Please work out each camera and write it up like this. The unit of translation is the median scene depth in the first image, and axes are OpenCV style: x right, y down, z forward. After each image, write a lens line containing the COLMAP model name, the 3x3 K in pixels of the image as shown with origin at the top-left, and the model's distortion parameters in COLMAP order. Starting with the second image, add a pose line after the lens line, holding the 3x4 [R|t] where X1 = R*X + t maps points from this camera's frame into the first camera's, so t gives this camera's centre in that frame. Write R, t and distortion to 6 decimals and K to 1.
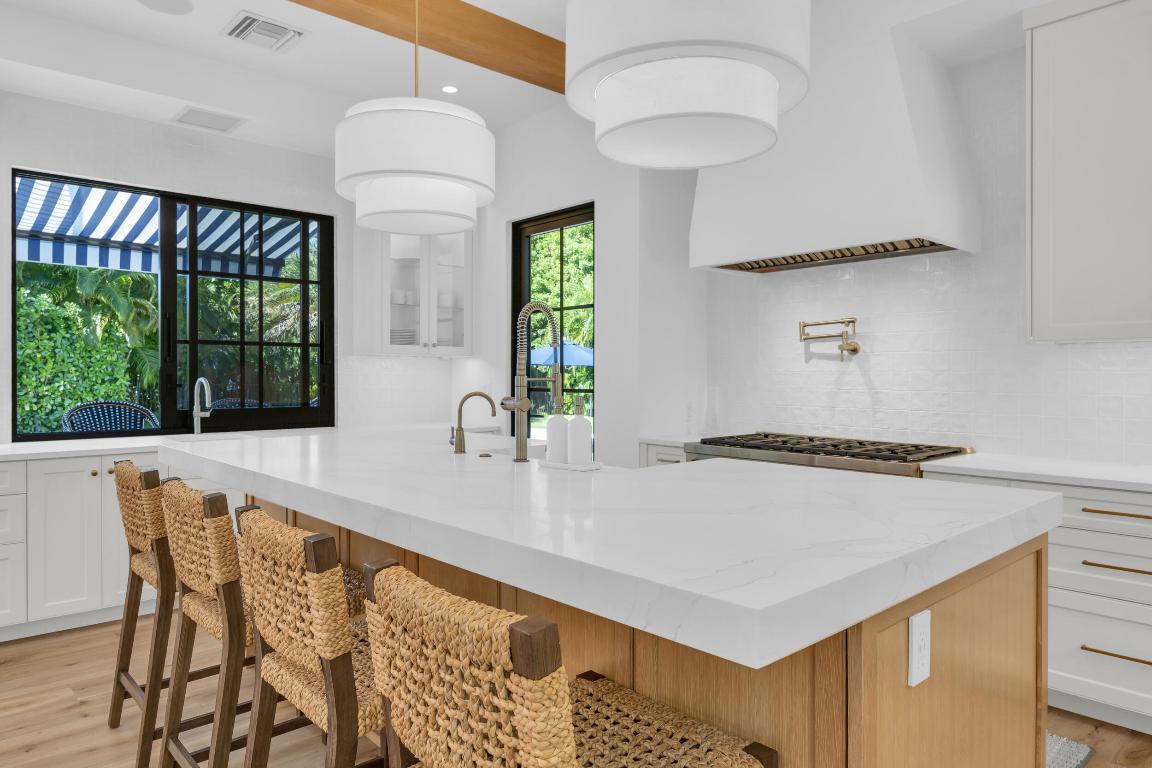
lens RADIAL K [[742.0, 0, 569.7], [0, 742.0, 386.8], [0, 0, 1]] dist [-0.002149, -0.000085]
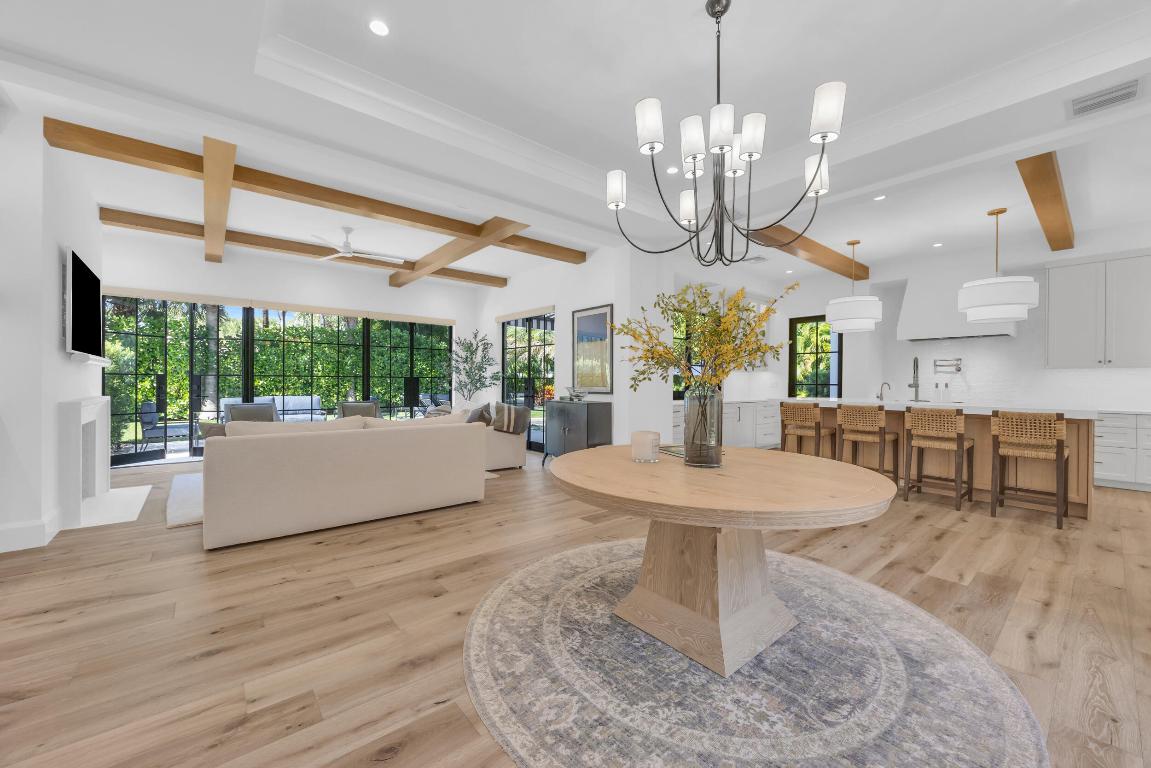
lens RADIAL K [[444.1, 0, 575.5], [0, 444.1, 384.0], [0, 0, 1]] dist [-0.000549, -0.000231]
pose [[0.998875, 0.006112, -0.047020, -1.042139], [-0.006440, 0.999956, -0.006838, 0.025823], [0.046976, 0.007133, 0.998871, -0.787250]]
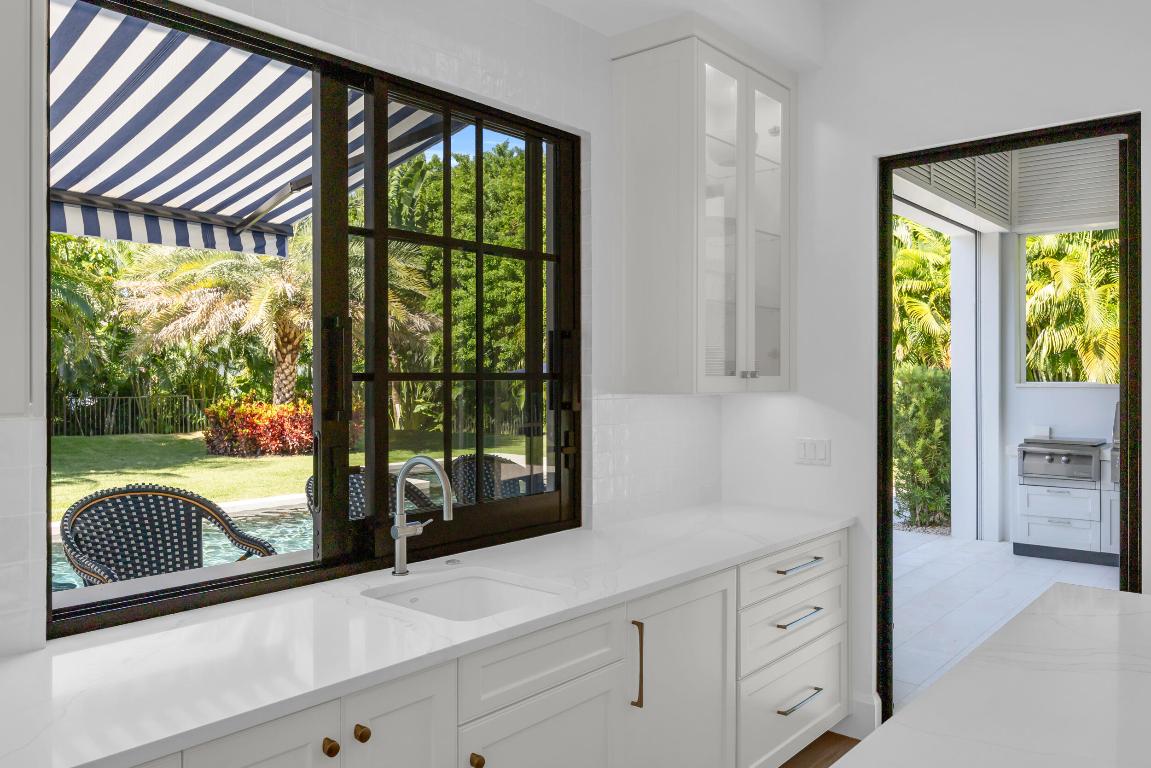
lens RADIAL K [[853.7, 0, 575.5], [0, 853.7, 384.0], [0, 0, 1]] dist [-0.003414, -0.001987]
pose [[0.991673, -0.004213, 0.128712, -0.555082], [0.004897, 0.999976, -0.005000, -0.064662], [-0.128688, 0.005589, 0.991669, 0.534263]]
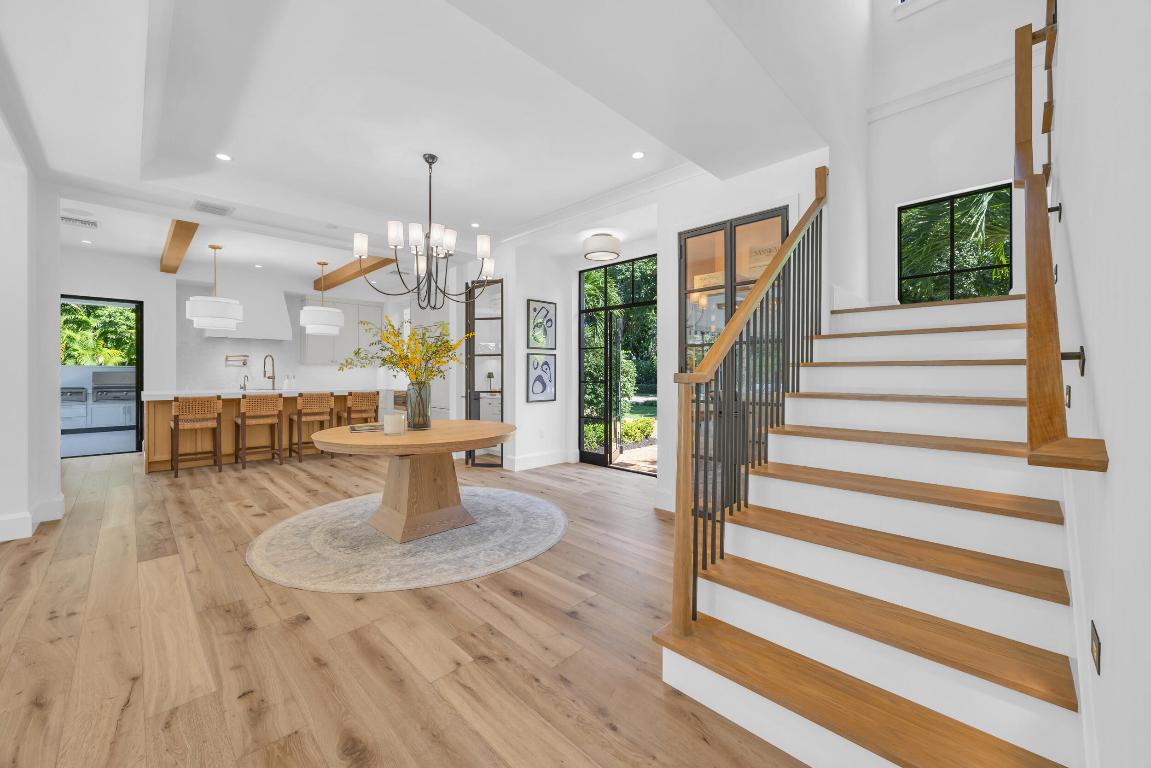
lens RADIAL K [[442.0, 0, 570.3], [0, 442.0, 375.0], [0, 0, 1]] dist [-0.000627, -0.000062]
pose [[-0.040940, -0.002783, 0.999158, -1.868759], [0.011196, 0.999932, 0.003244, 0.012290], [-0.999099, 0.011319, -0.040906, -0.474906]]
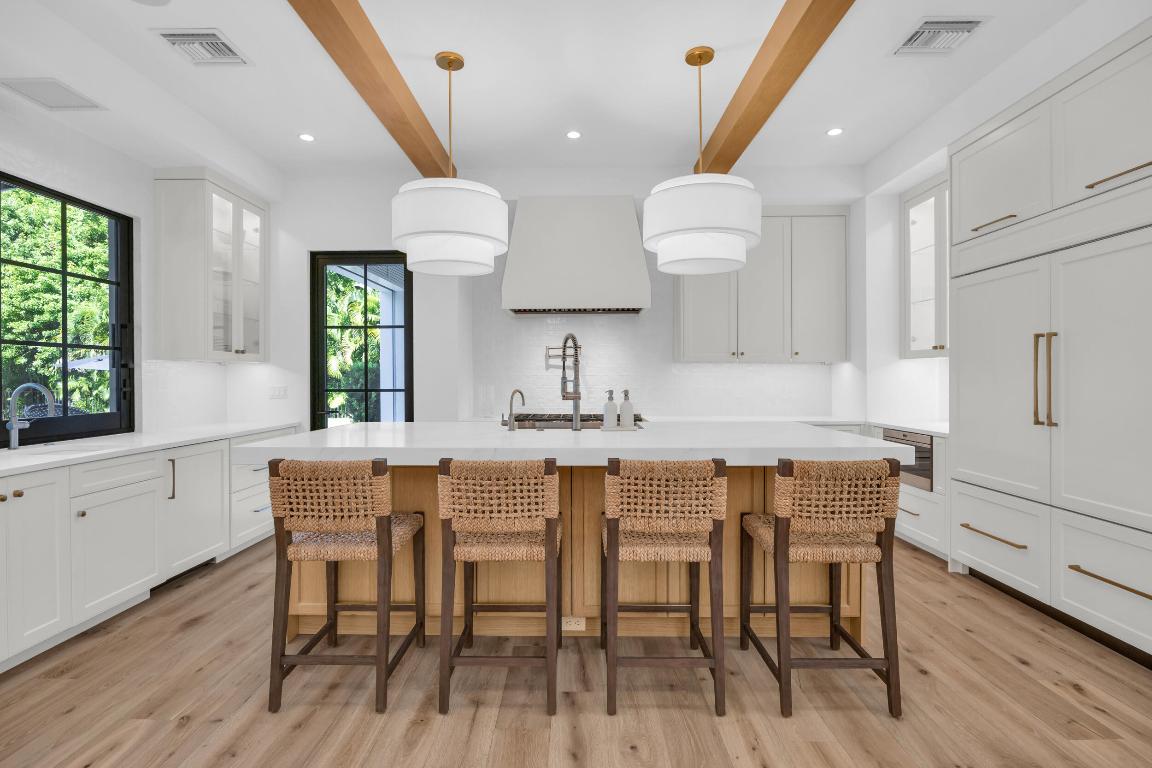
lens RADIAL K [[560.2, 0, 576.0], [0, 560.2, 384.0], [0, 0, 1]] dist [-0.014781, -0.000430]
pose [[0.679048, -0.011172, 0.734009, -0.636145], [0.014035, 0.999899, 0.002235, -0.004105], [-0.733960, 0.008784, 0.679136, 0.099005]]
